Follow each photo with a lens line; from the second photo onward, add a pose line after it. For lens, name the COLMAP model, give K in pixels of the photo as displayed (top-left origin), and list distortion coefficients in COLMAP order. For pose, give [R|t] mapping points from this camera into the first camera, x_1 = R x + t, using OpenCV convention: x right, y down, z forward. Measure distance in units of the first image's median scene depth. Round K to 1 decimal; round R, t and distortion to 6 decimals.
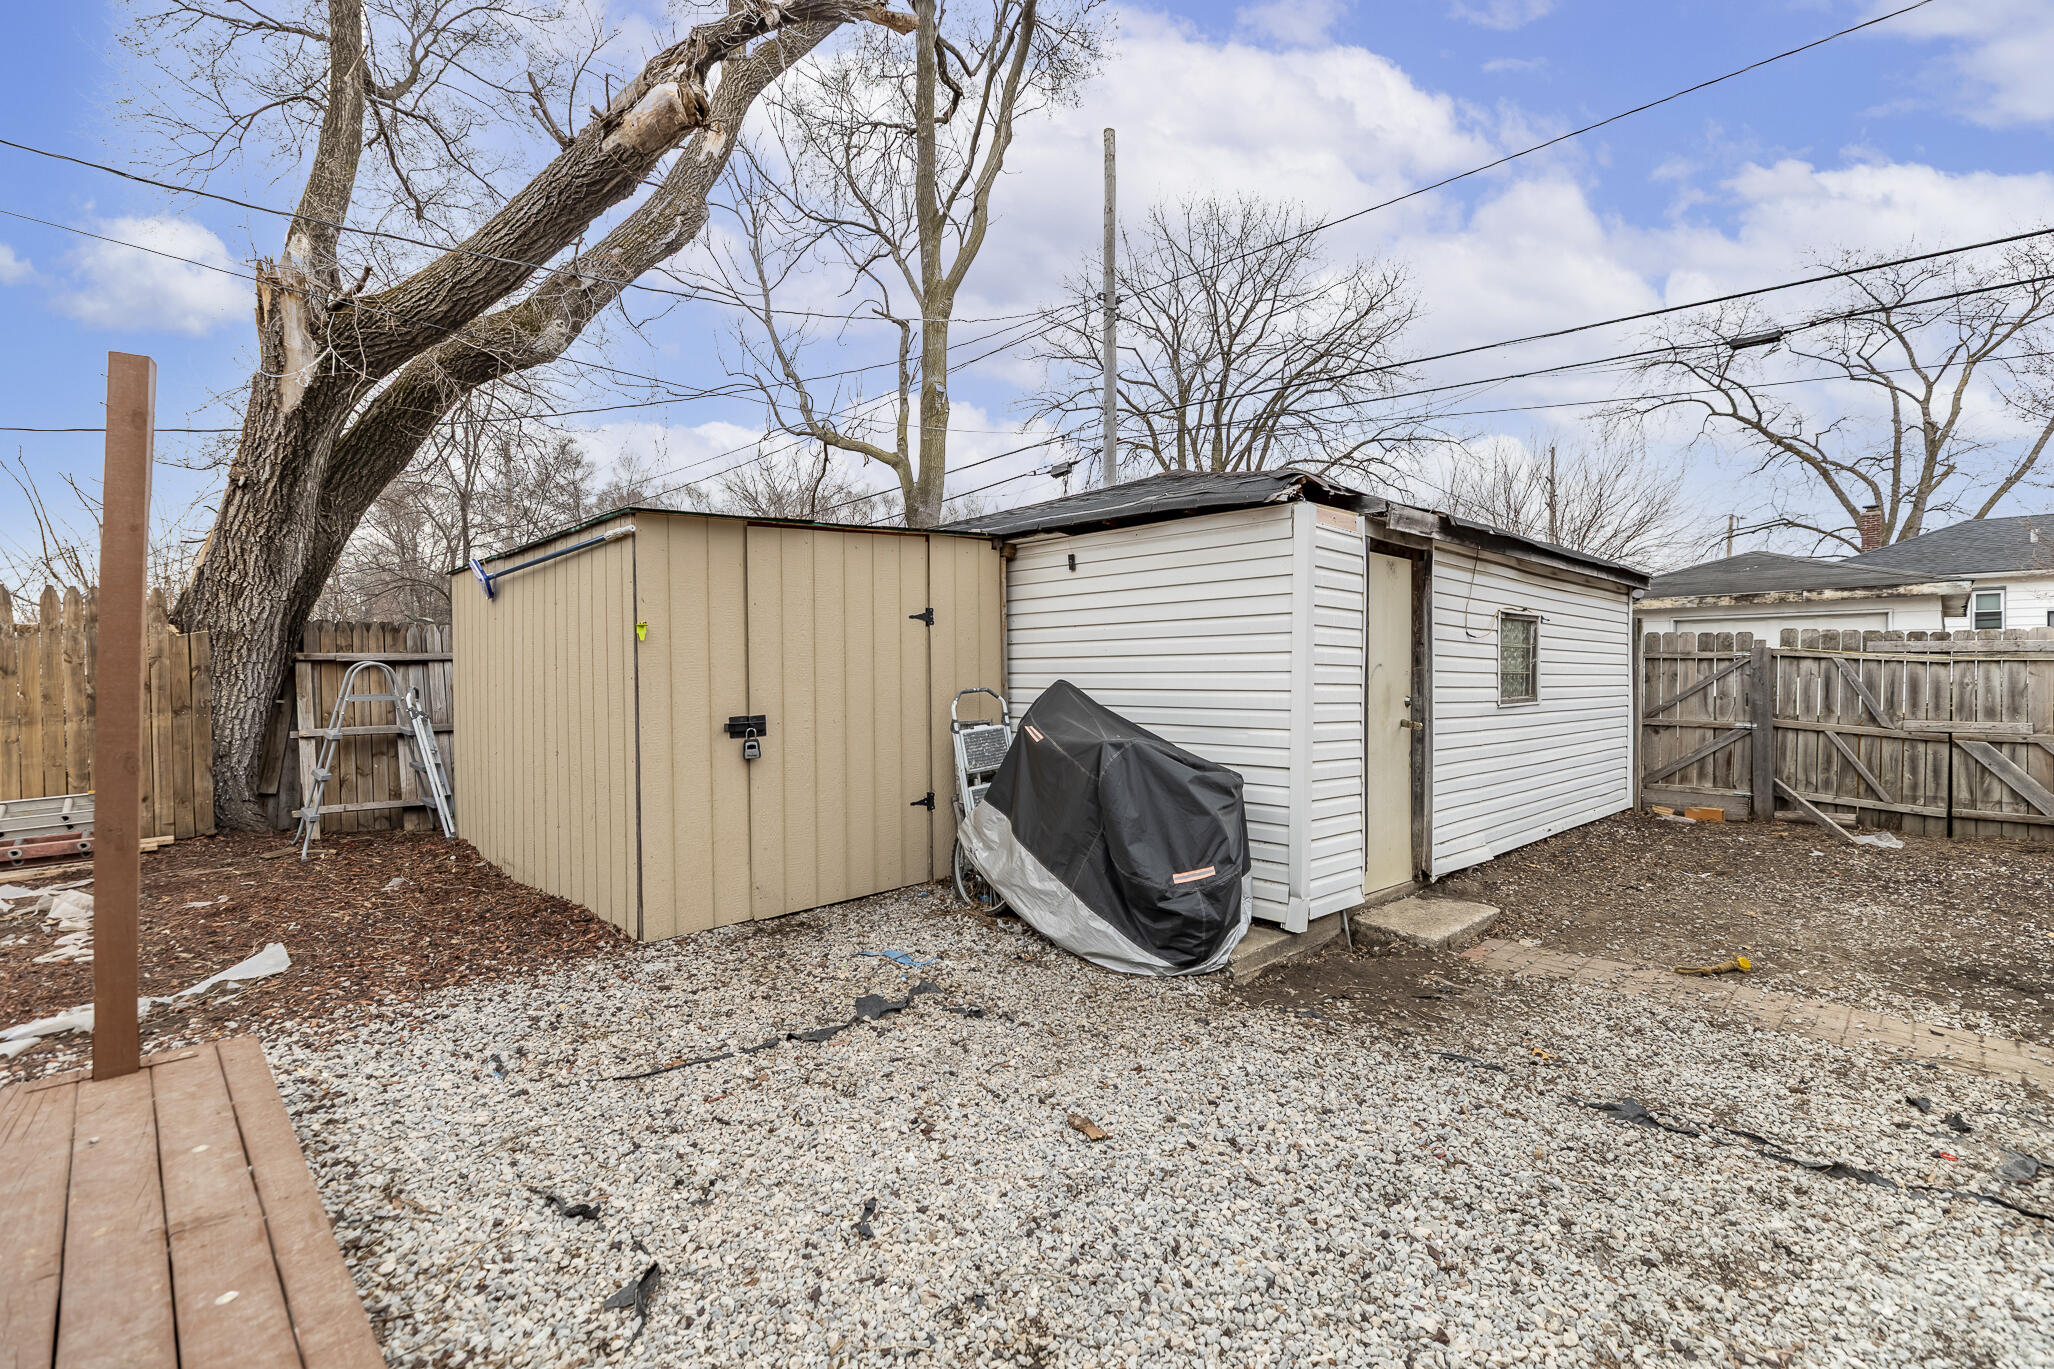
lens RADIAL K [[908.5, 0, 1037.1], [0, 908.5, 673.7], [0, 0, 1]] dist [0.025835, -0.012671]
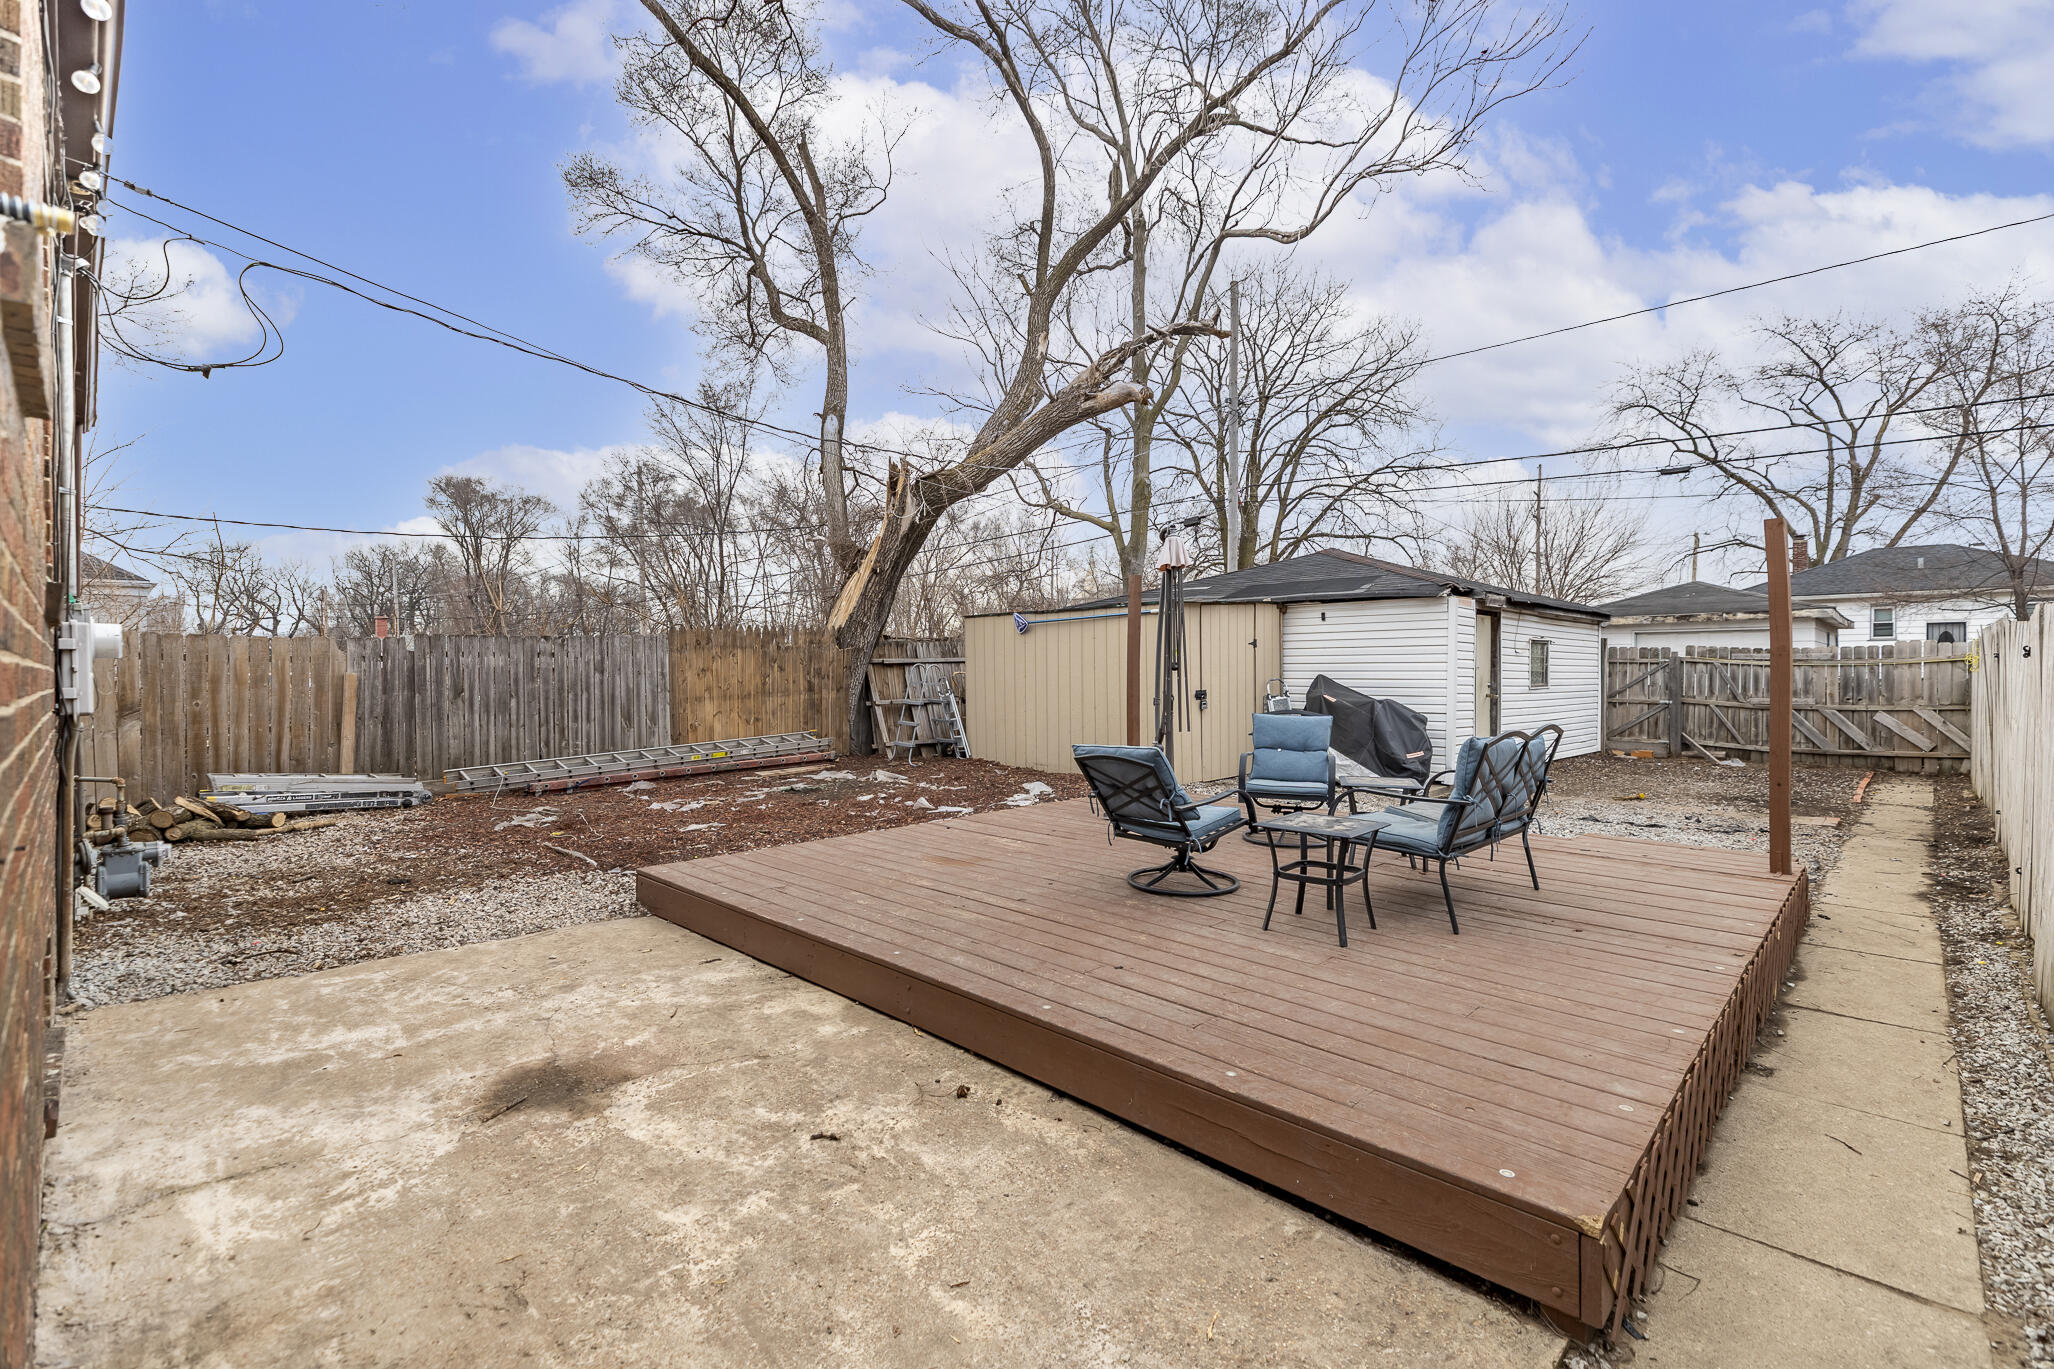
lens RADIAL K [[908.5, 0, 1037.1], [0, 908.5, 673.7], [0, 0, 1]] dist [0.025835, -0.012671]
pose [[0.999892, 0.001765, 0.014565, -0.426208], [-0.001839, 0.999986, 0.005058, -0.002723], [-0.014556, -0.005085, 0.999881, -0.693063]]
